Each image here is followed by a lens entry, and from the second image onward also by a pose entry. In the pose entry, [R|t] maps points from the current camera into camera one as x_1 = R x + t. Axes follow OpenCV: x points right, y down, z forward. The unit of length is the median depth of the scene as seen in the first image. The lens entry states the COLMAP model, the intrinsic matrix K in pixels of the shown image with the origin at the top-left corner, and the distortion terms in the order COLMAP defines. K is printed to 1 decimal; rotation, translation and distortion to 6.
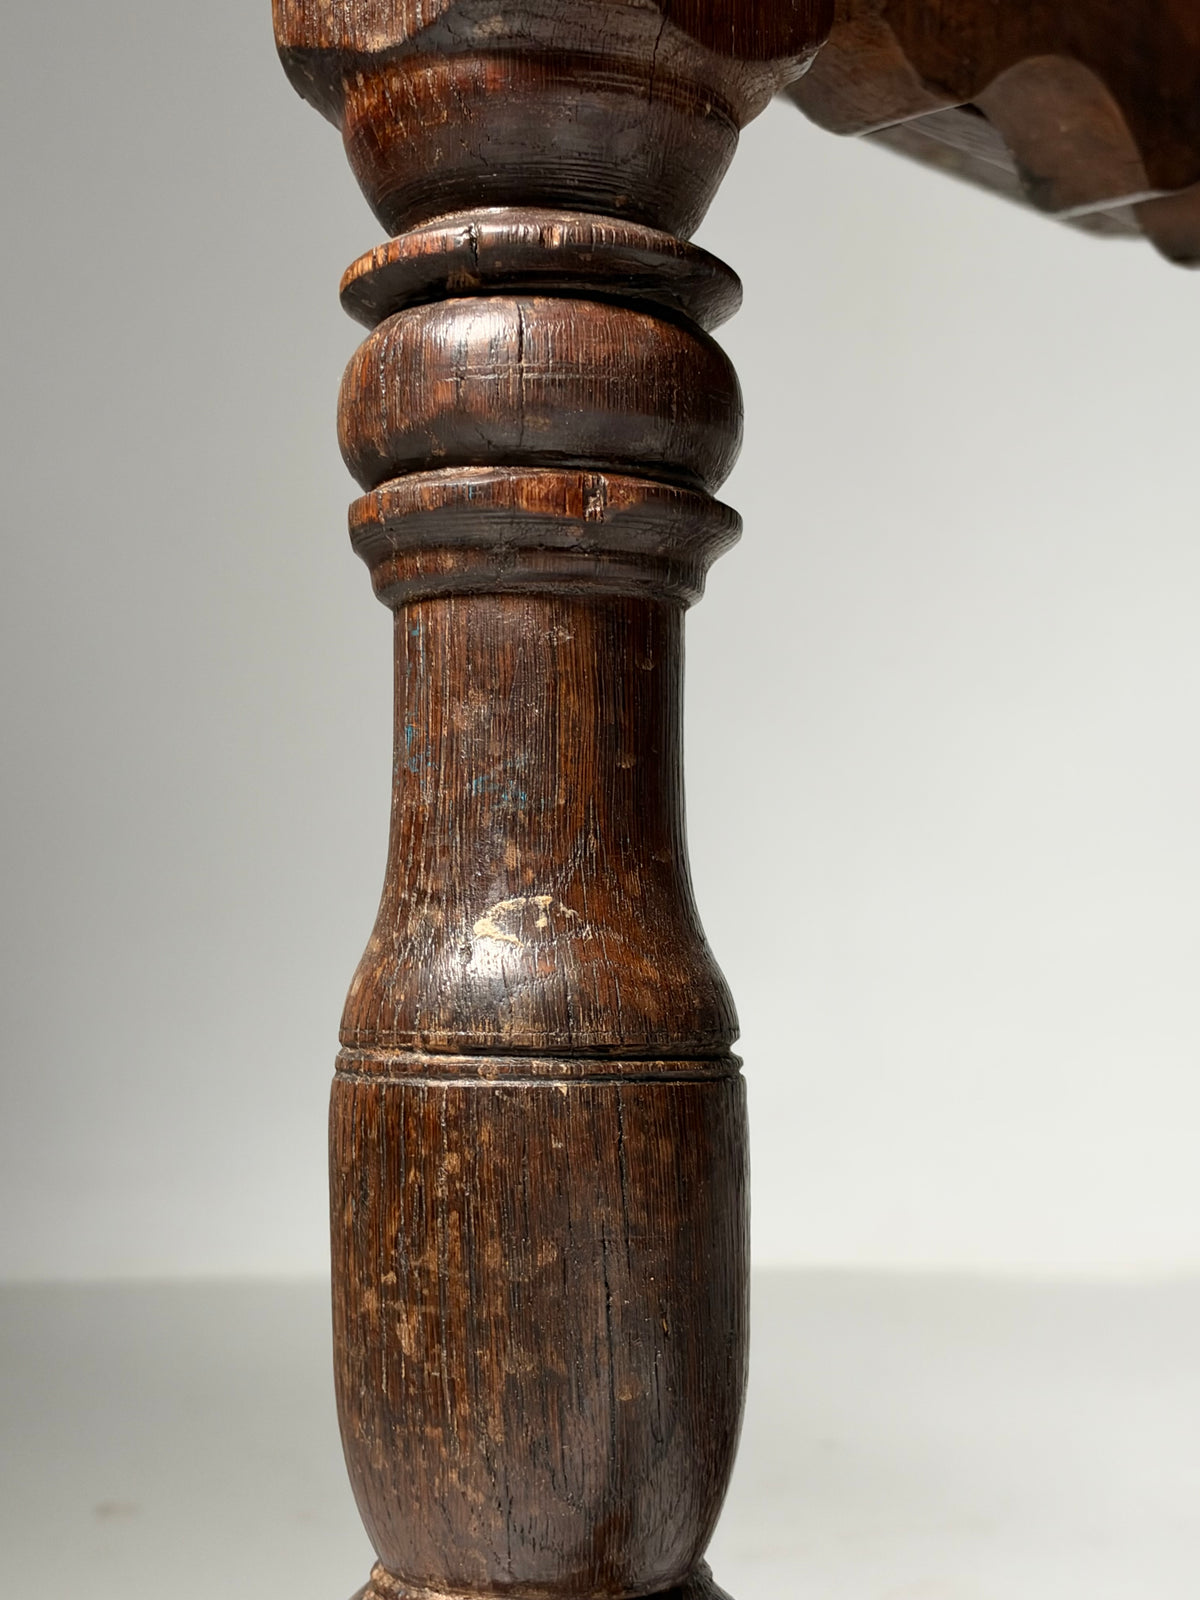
lens RADIAL K [[2225.8, 0, 603.6], [0, 2225.8, 808.9], [0, 0, 1]] dist [0.283847, -0.880561]
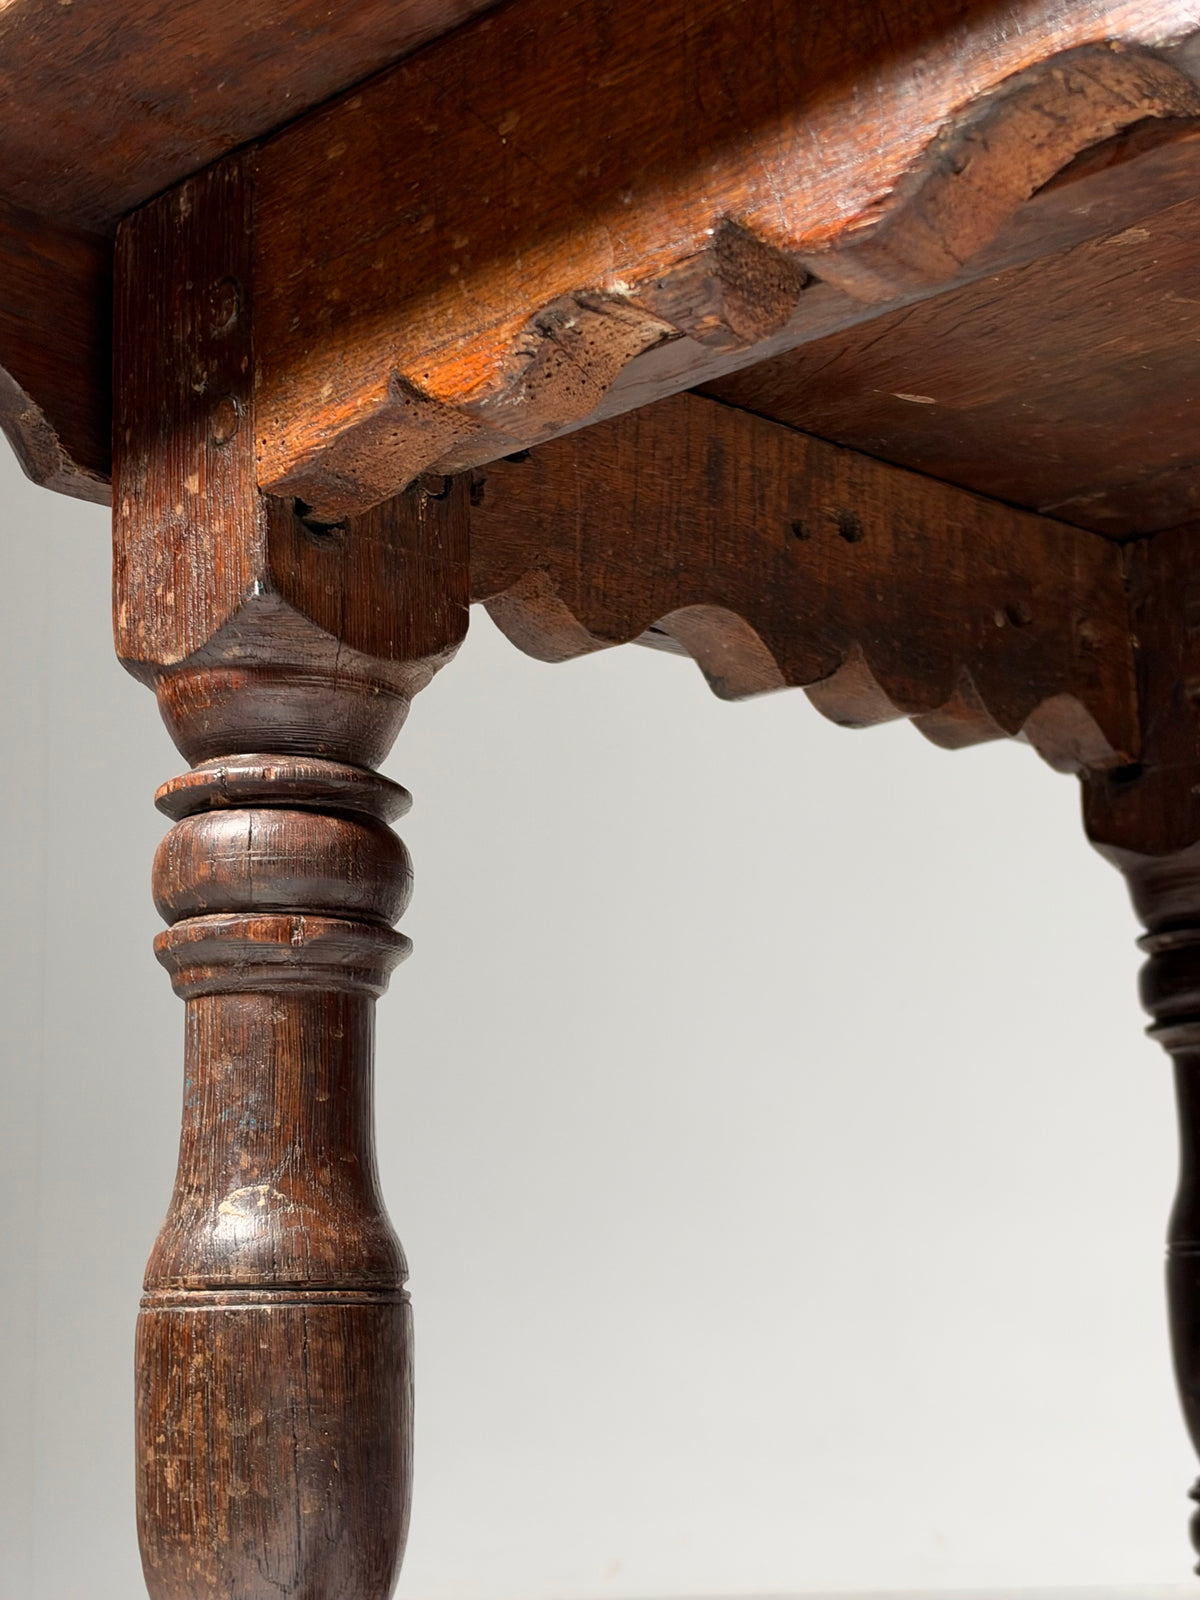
lens RADIAL K [[2221.5, 0, 634.8], [0, 2221.5, 844.1], [0, 0, 1]] dist [0.242693, -0.696077]
pose [[0.998794, -0.028947, -0.039667, 0.301998], [0.023313, 0.990465, -0.135774, 0.021650], [0.043219, 0.134686, 0.989945, -0.577813]]
